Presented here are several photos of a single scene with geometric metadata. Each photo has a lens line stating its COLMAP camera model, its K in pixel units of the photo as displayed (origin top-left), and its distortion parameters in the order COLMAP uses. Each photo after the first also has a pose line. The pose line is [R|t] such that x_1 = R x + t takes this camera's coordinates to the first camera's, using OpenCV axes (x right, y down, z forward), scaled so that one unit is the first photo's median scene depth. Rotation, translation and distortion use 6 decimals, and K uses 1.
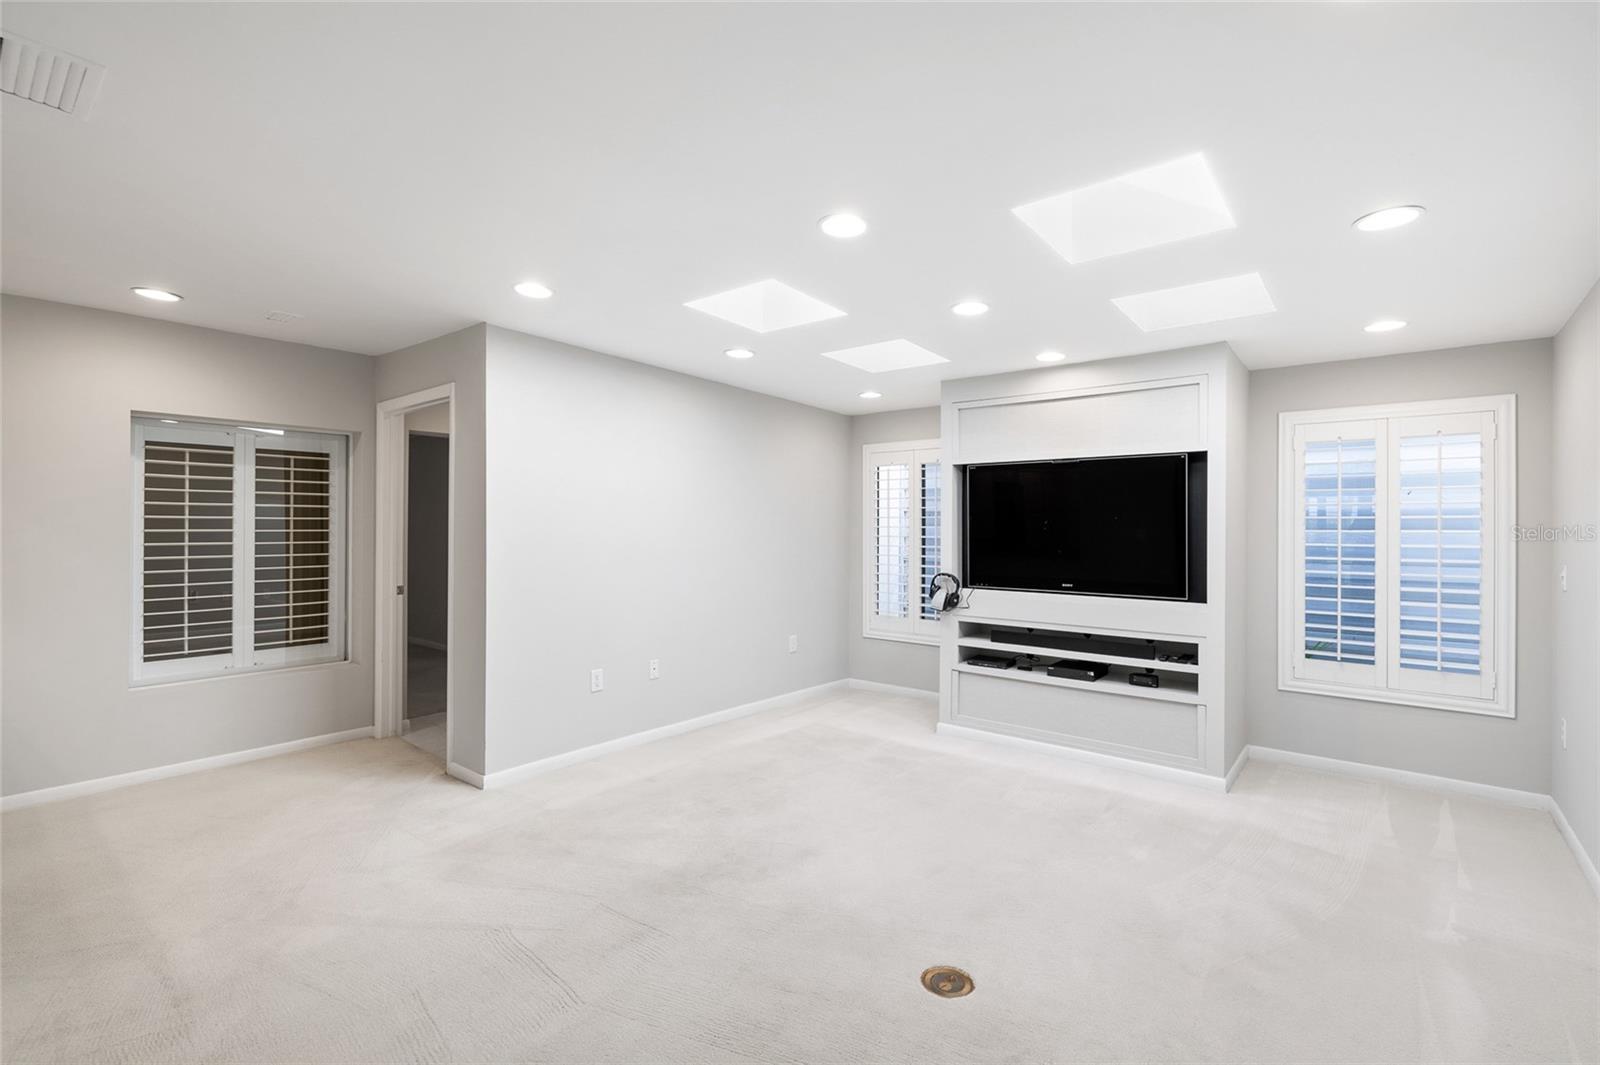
lens RADIAL K [[724.7, 0, 798.1], [0, 724.7, 530.8], [0, 0, 1]] dist [-0.005072, 0.001091]
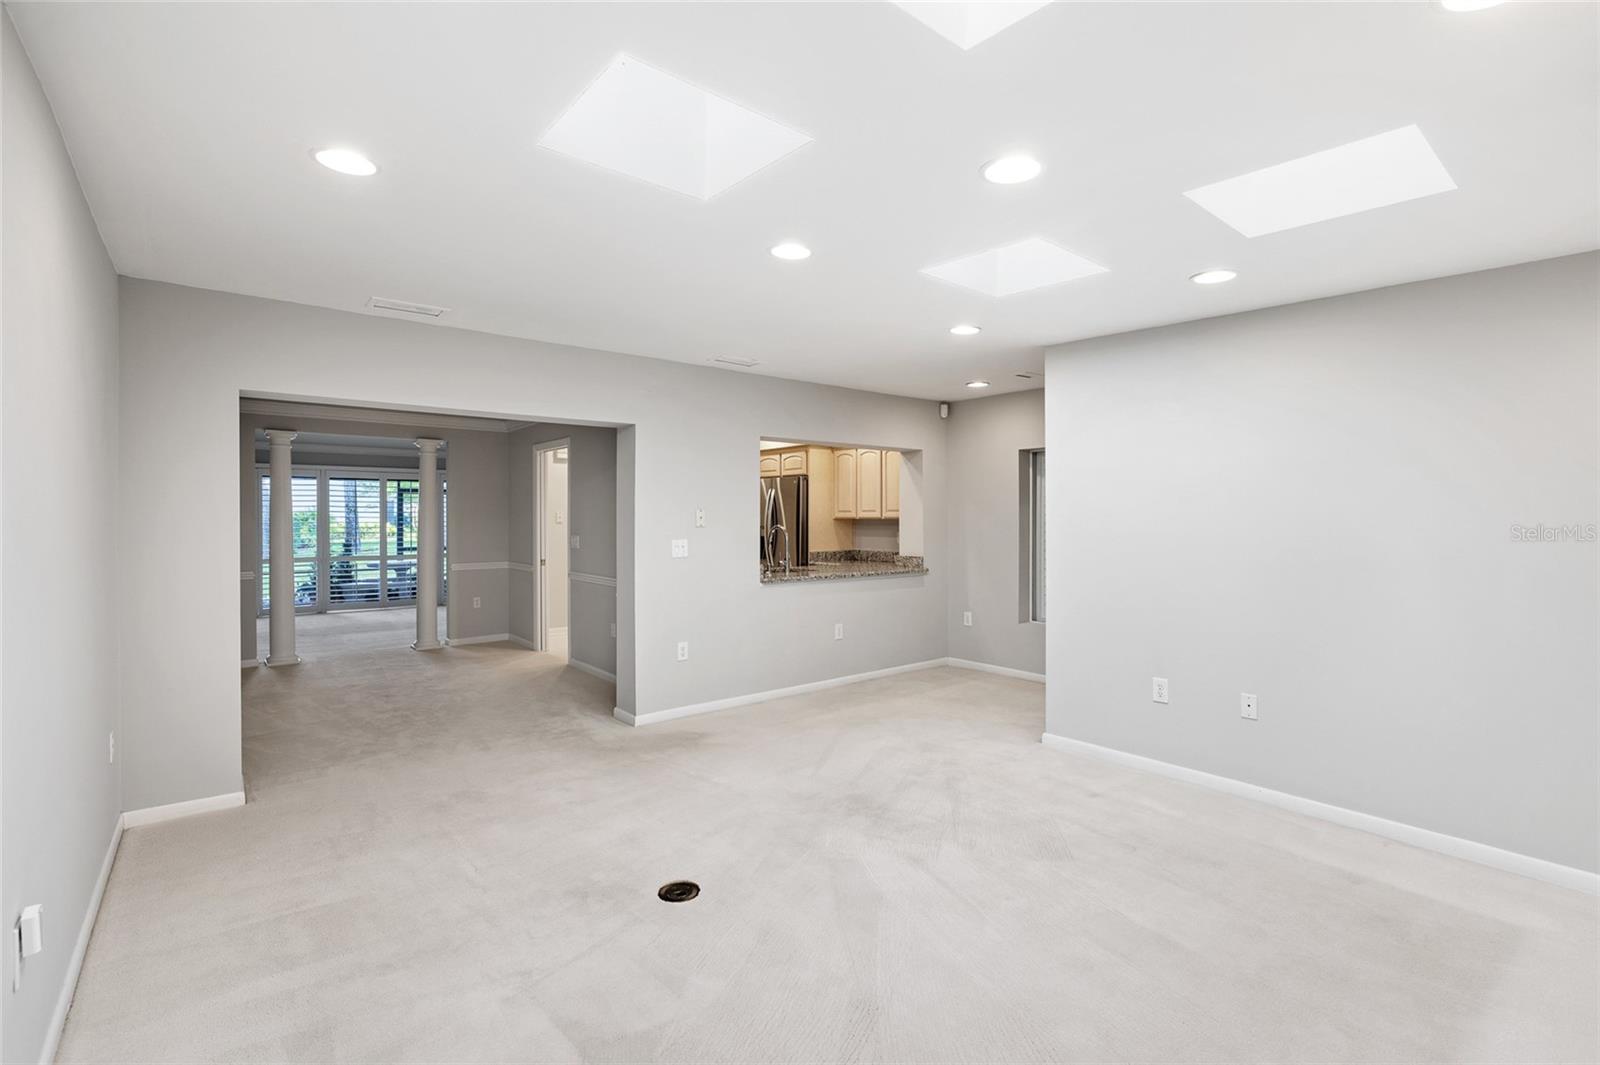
lens RADIAL K [[724.7, 0, 792.5], [0, 724.7, 521.9], [0, 0, 1]] dist [-0.005072, 0.001091]
pose [[-0.204009, -0.003213, -0.978964, 0.683342], [-0.013563, 0.999908, -0.000456, 0.003983], [0.978875, 0.013185, -0.204034, 0.720163]]
